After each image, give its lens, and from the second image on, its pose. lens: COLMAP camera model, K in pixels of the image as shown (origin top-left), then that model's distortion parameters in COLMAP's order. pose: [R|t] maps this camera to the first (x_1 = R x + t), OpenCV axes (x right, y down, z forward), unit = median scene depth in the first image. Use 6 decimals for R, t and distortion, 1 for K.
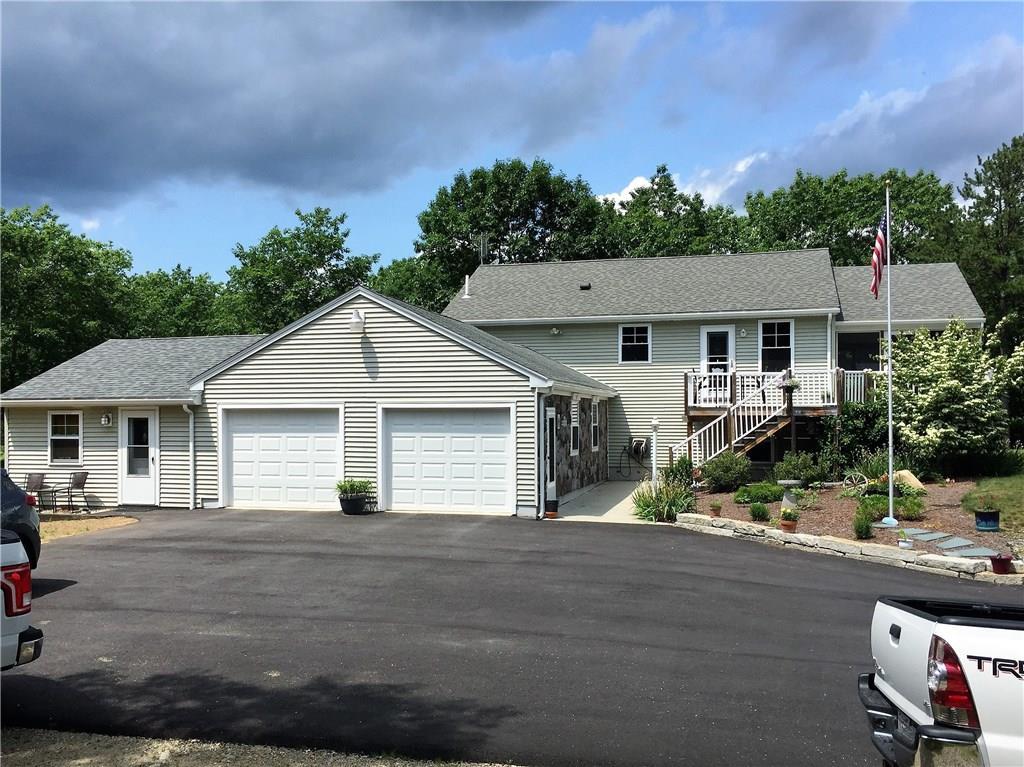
lens RADIAL K [[960.4, 0, 512.0], [0, 960.4, 383.5], [0, 0, 1]] dist [0.063397, -0.296027]
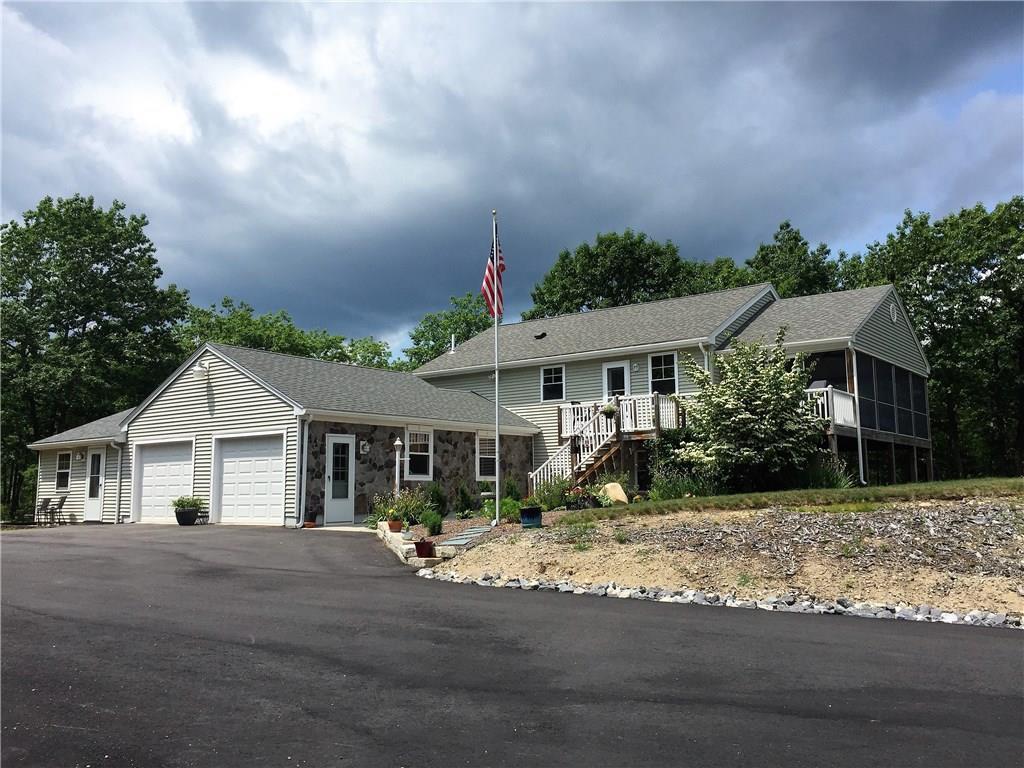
lens RADIAL K [[873.0, 0, 512.5], [0, 873.0, 370.4], [0, 0, 1]] dist [0.066187, -0.082894]
pose [[0.929871, -0.057871, -0.363306, 0.589478], [0.022574, 0.994665, -0.100662, 0.056230], [0.367193, 0.085402, 0.926216, 0.083539]]
